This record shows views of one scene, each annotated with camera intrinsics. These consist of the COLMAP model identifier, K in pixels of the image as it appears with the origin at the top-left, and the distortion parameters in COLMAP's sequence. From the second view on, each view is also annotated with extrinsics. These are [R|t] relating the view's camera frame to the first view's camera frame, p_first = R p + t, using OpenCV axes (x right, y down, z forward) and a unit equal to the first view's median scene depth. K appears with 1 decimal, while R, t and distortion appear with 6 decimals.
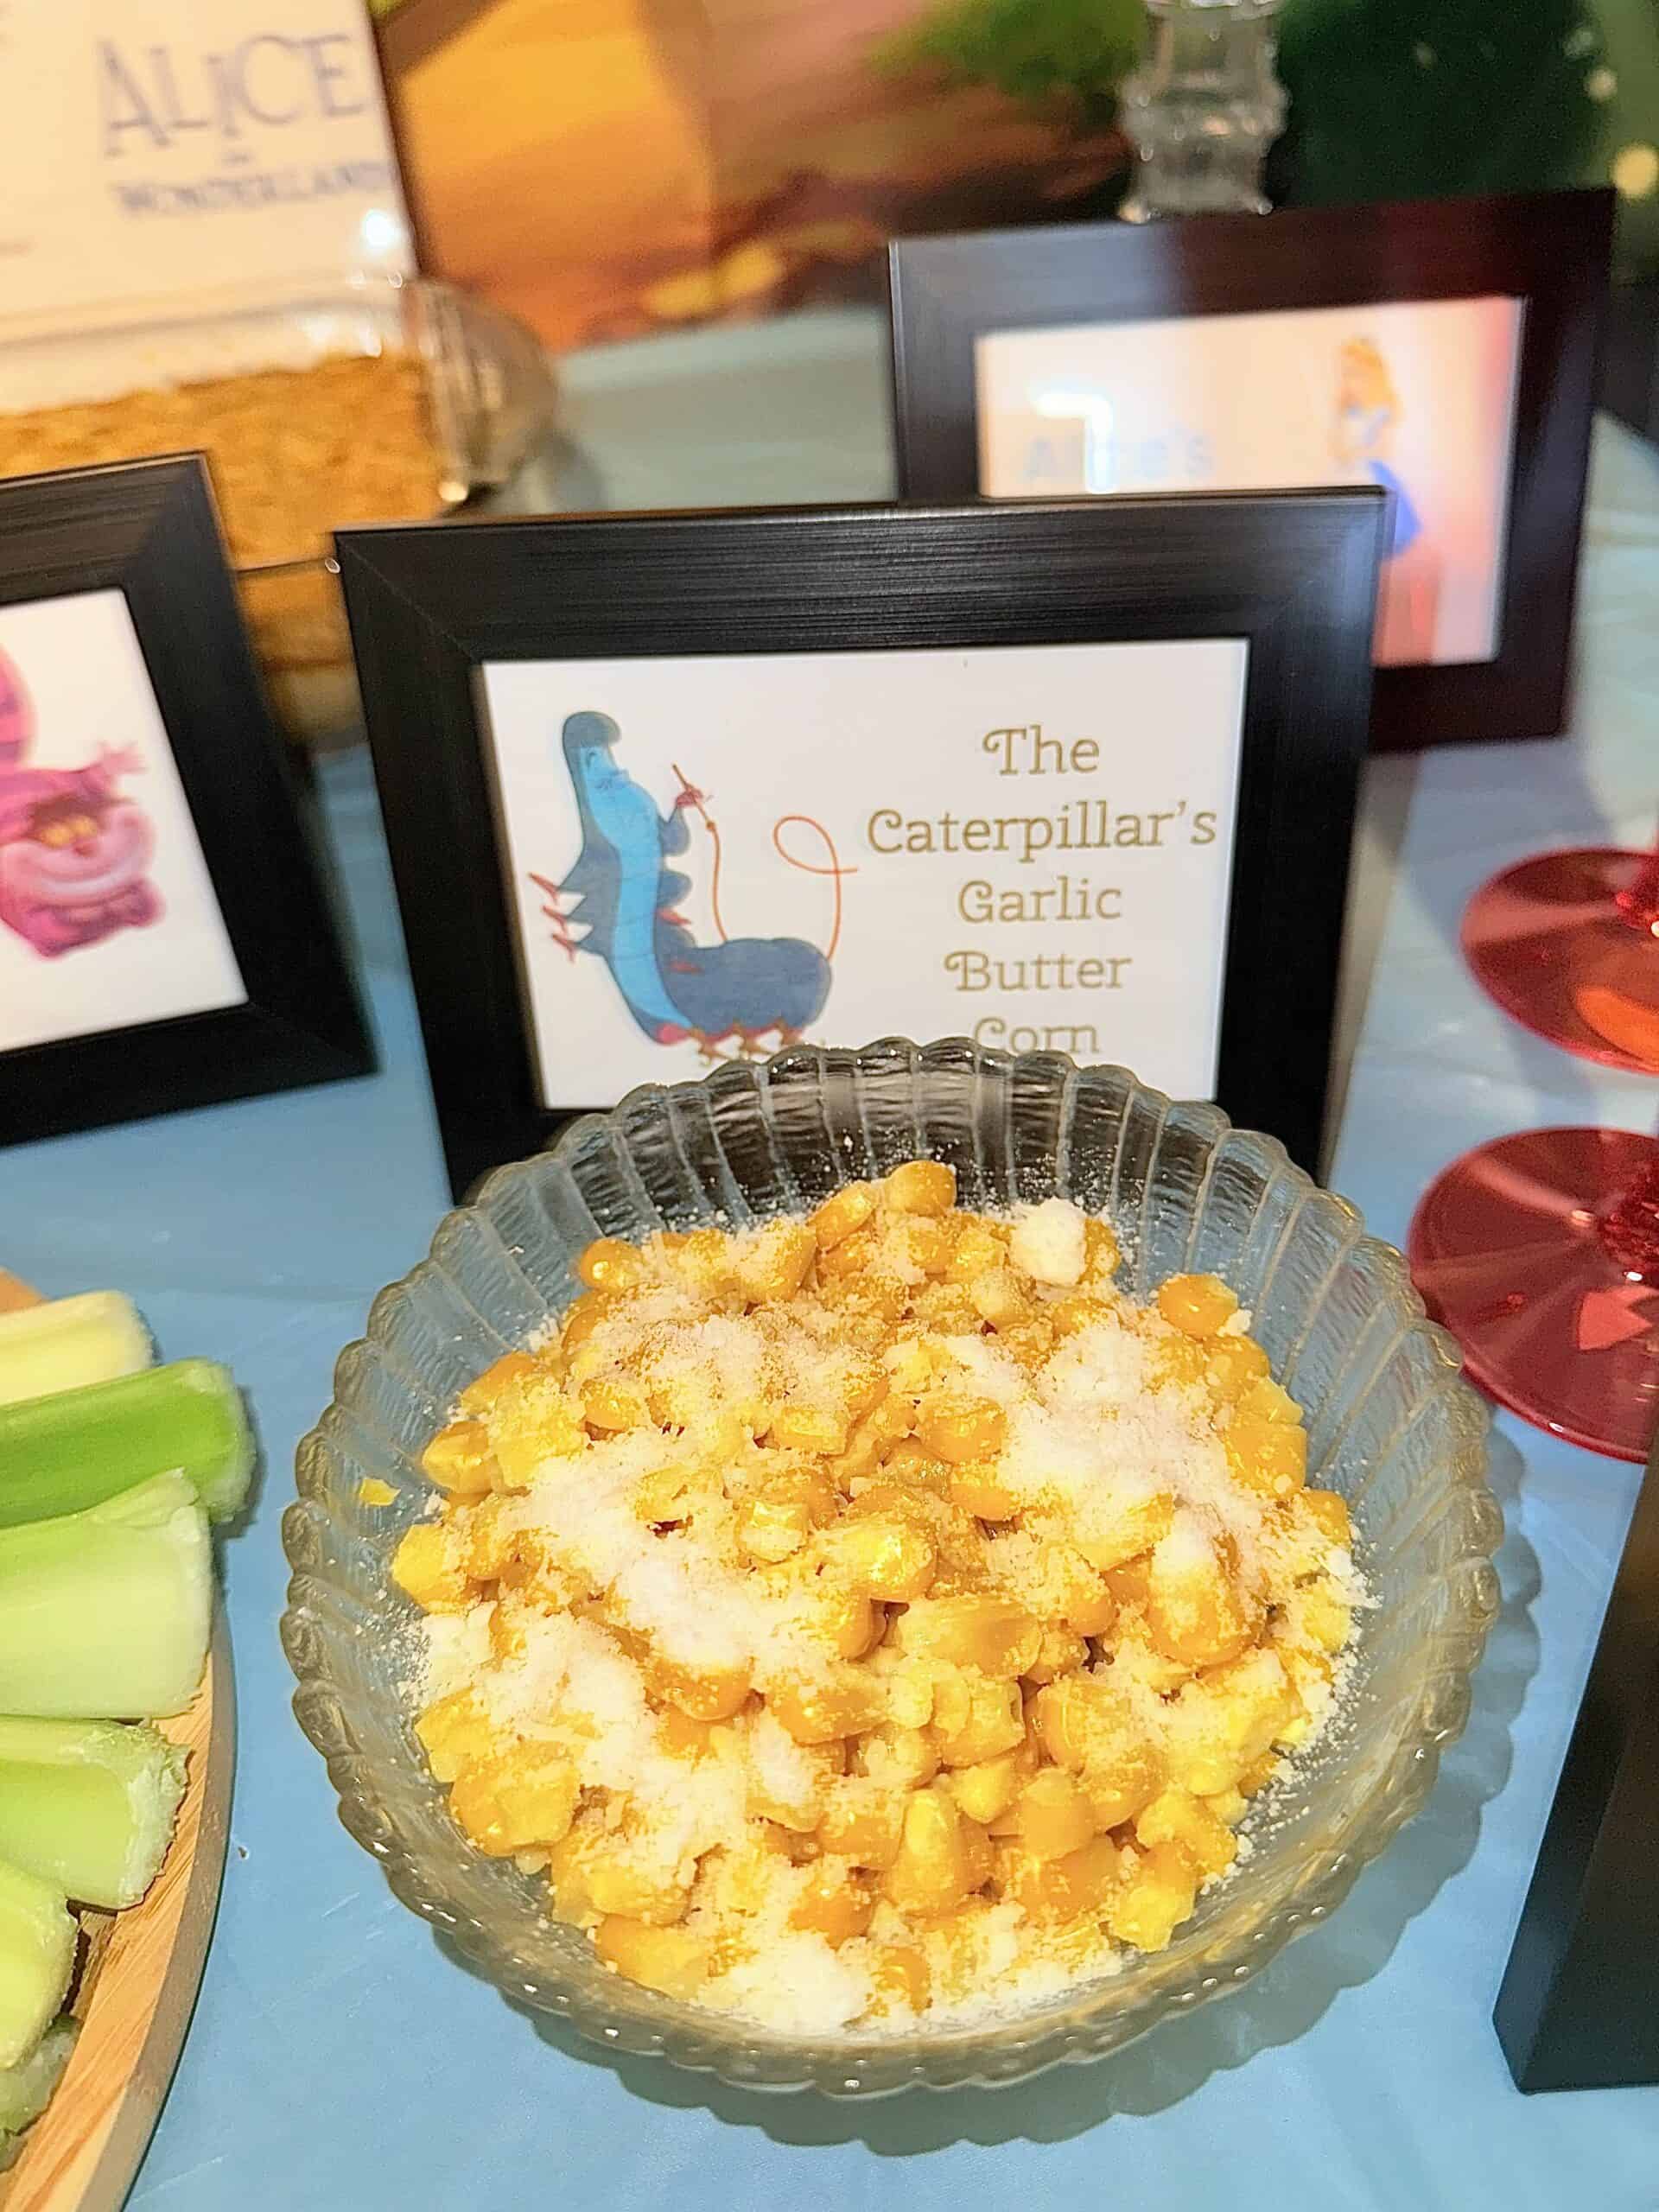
lens RADIAL K [[1579.3, 0, 860.6], [0, 1579.3, 1127.3], [0, 0, 1]] dist [0.017238, -0.042519]
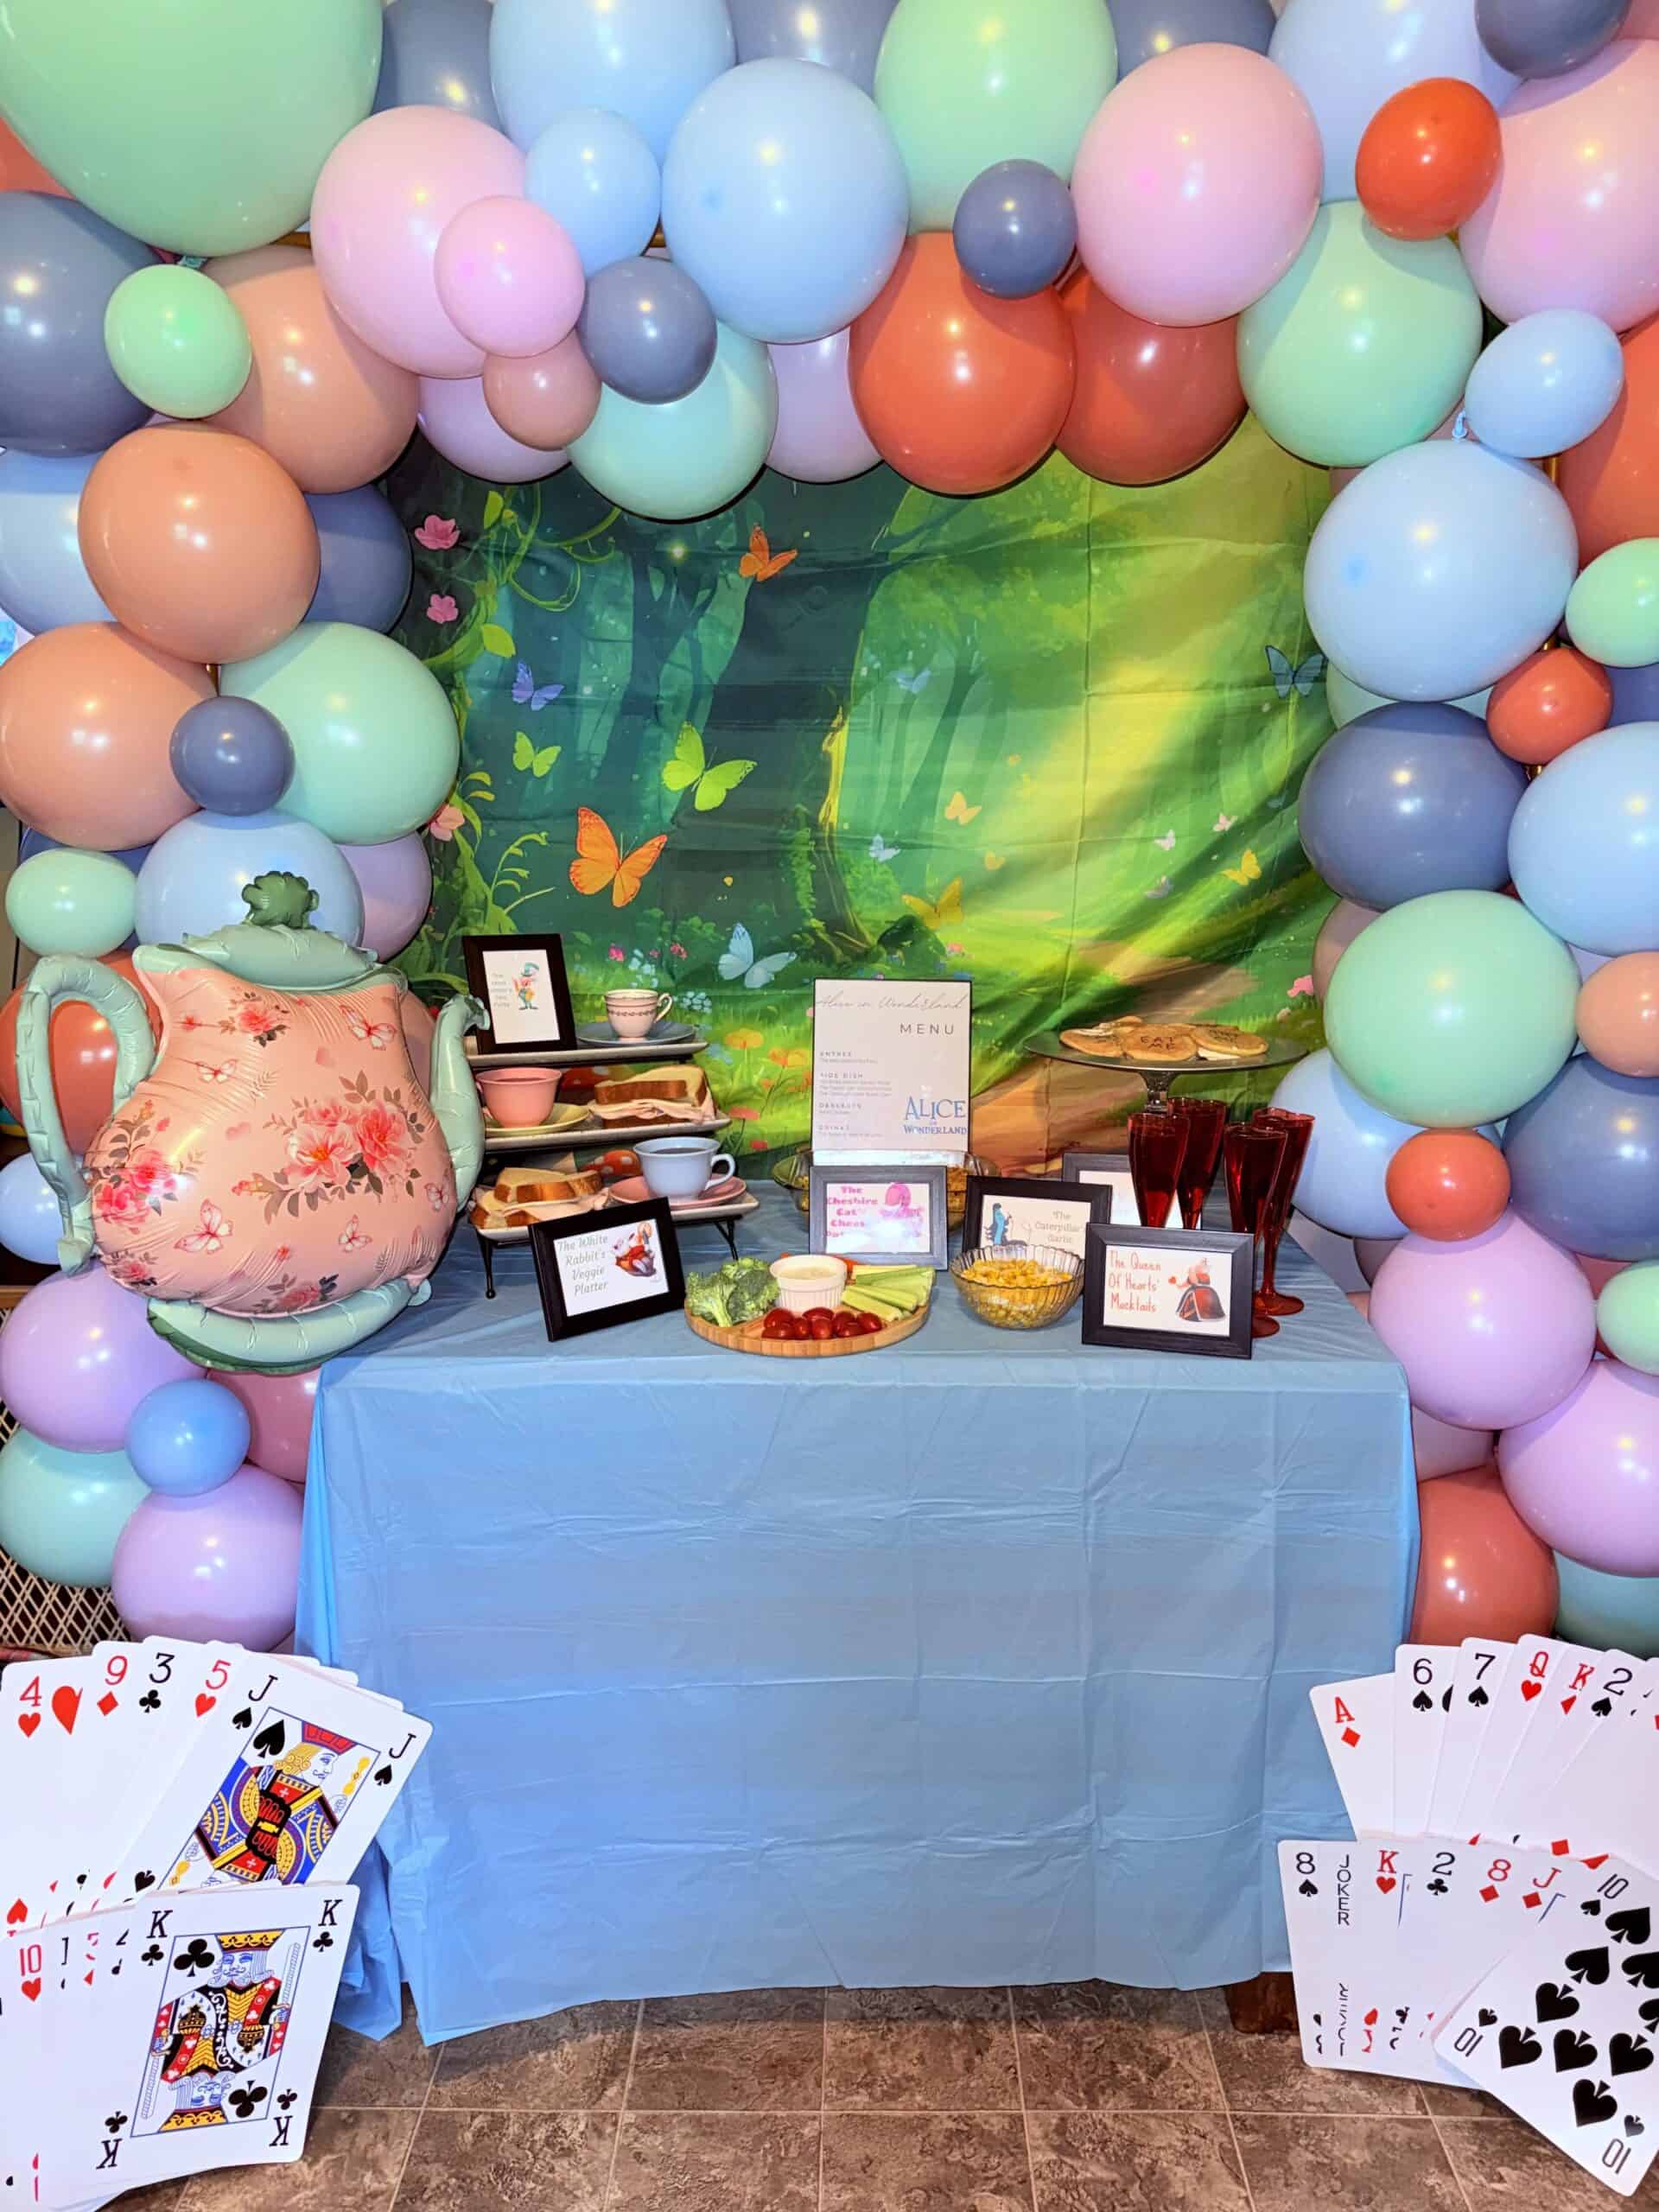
lens RADIAL K [[1579.3, 0, 810.6], [0, 1579.3, 1098.3], [0, 0, 1]] dist [0.017238, -0.042519]
pose [[0.954659, 0.103906, -0.278979, 0.921010], [-0.236234, 0.834672, -0.497510, 2.972788], [0.181162, 0.540857, 0.821373, -5.052703]]
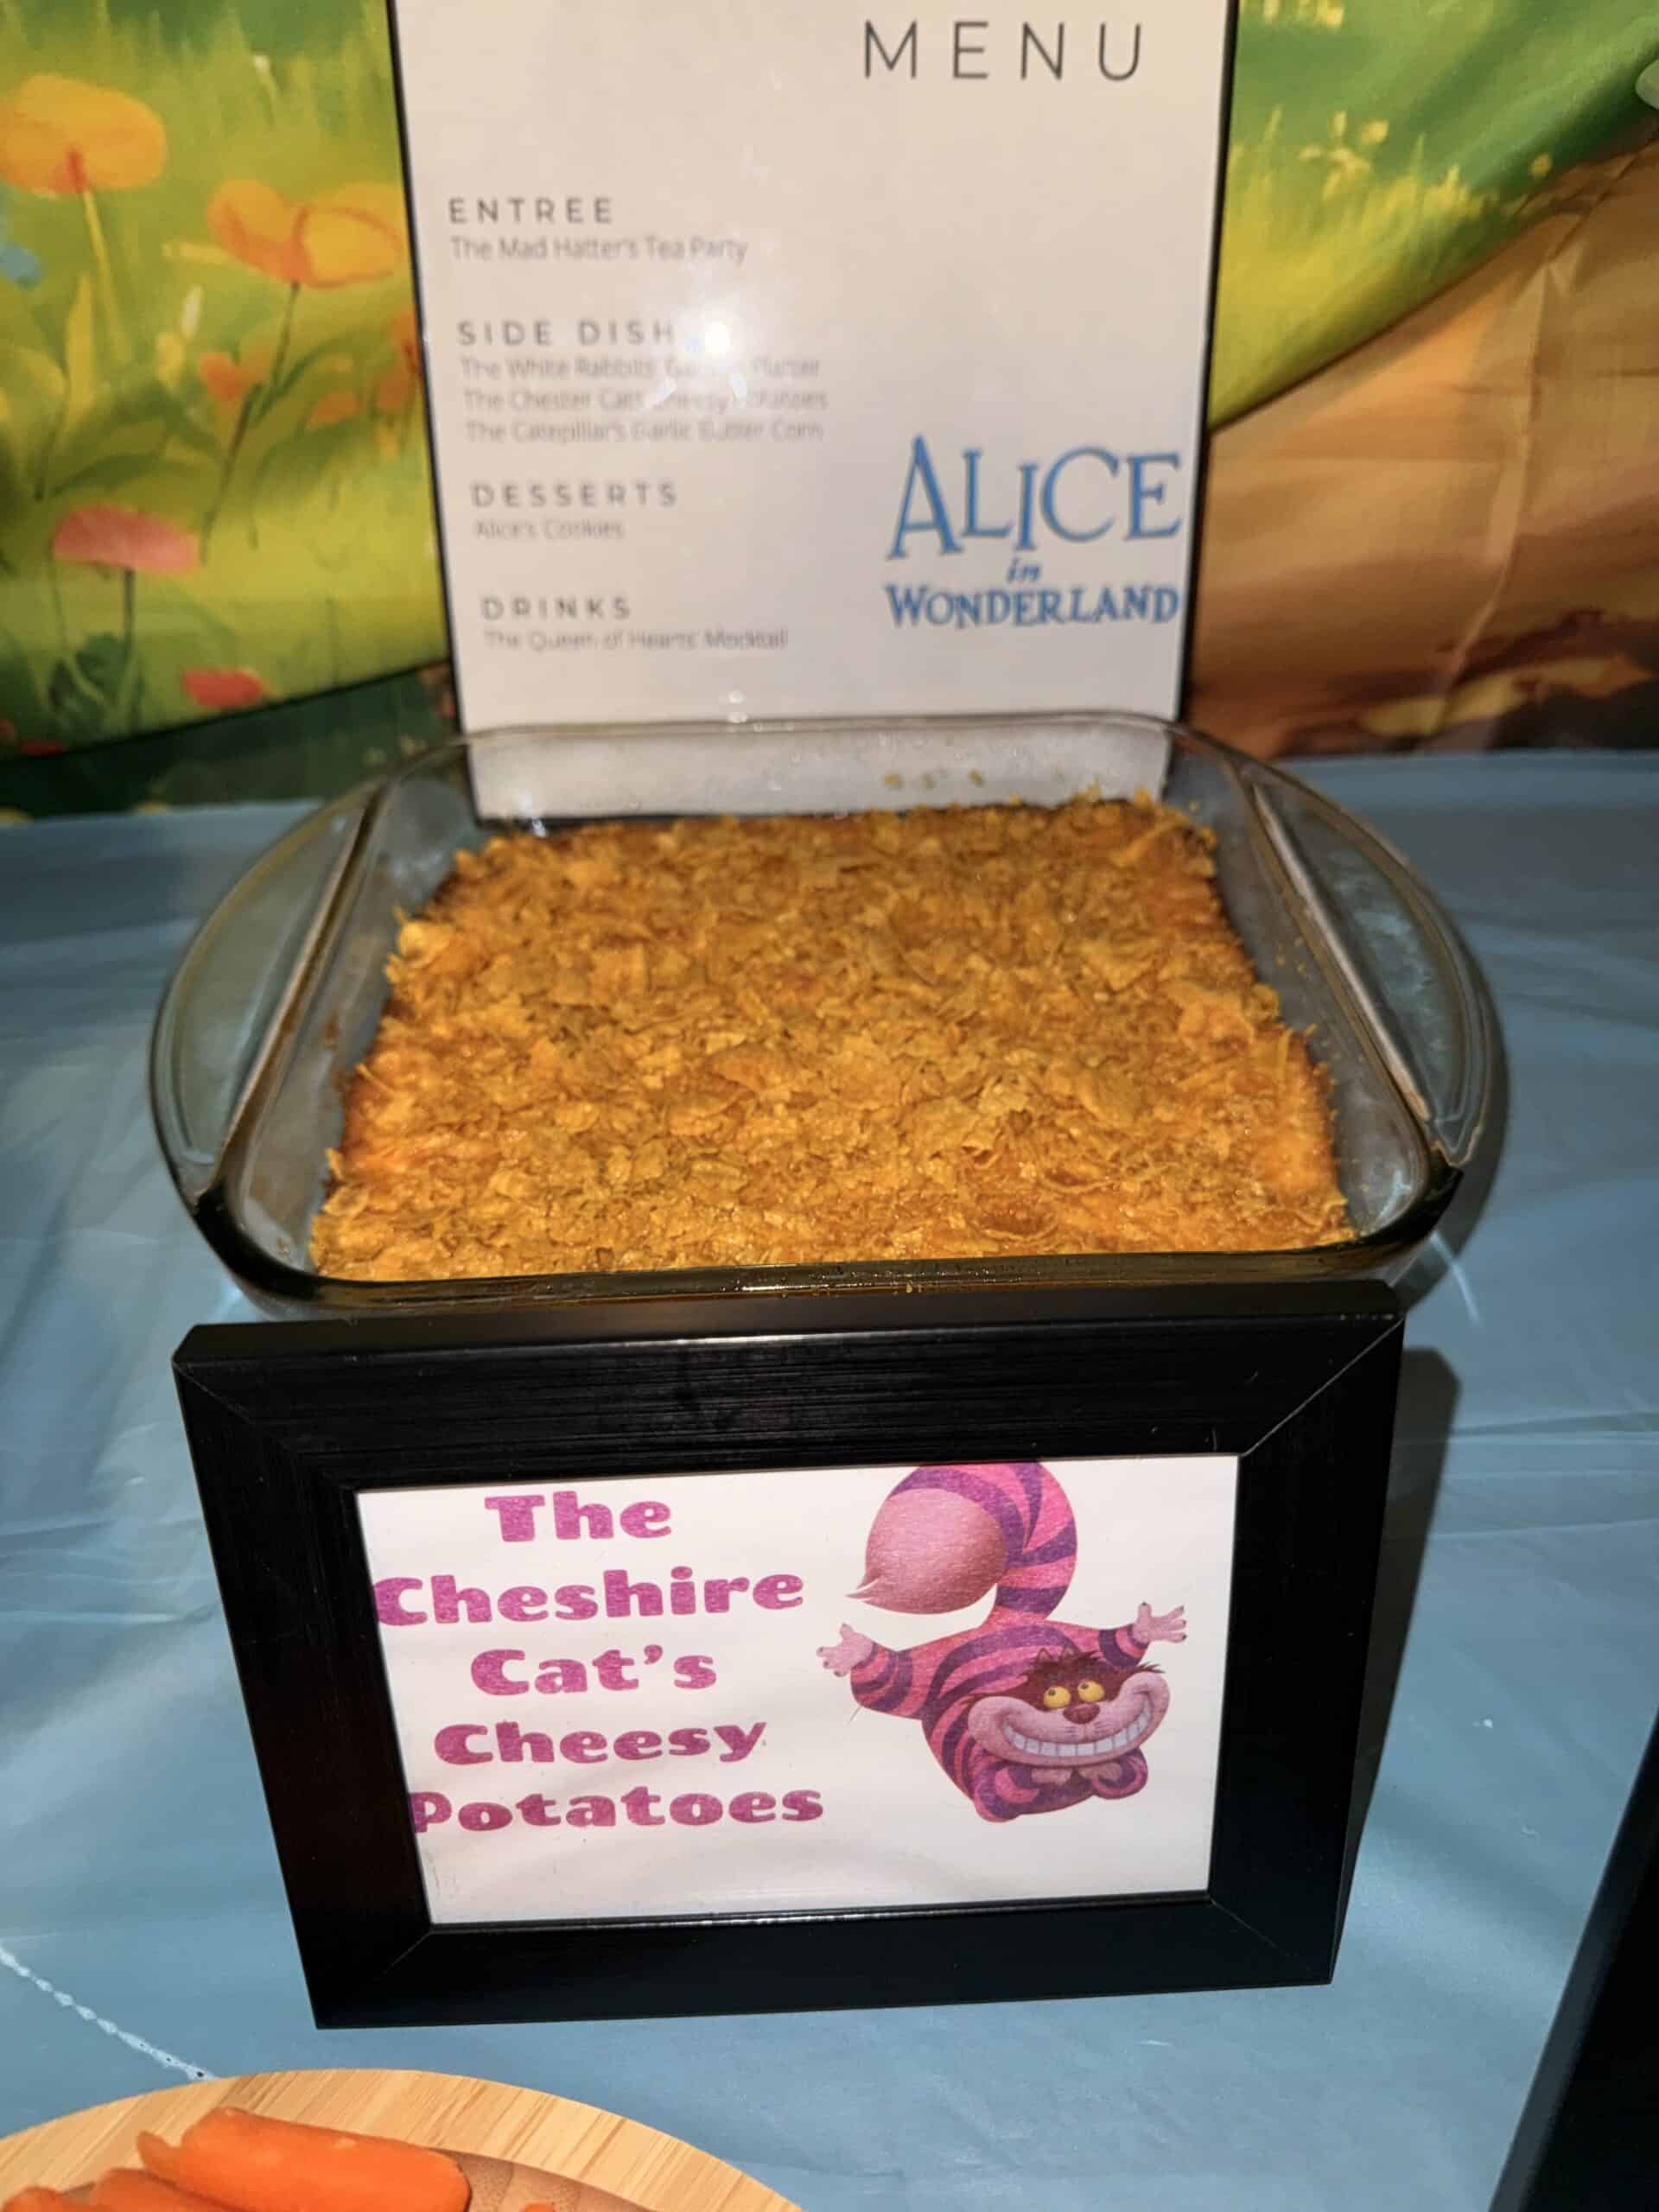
lens RADIAL K [[1579.3, 0, 834.2], [0, 1579.3, 1104.1], [0, 0, 1]] dist [0.017238, -0.042519]
pose [[0.977735, 0.161283, -0.134243, -0.639749], [-0.171758, 0.982618, -0.070429, -0.453282], [0.120551, 0.091919, 0.988442, 0.239409]]
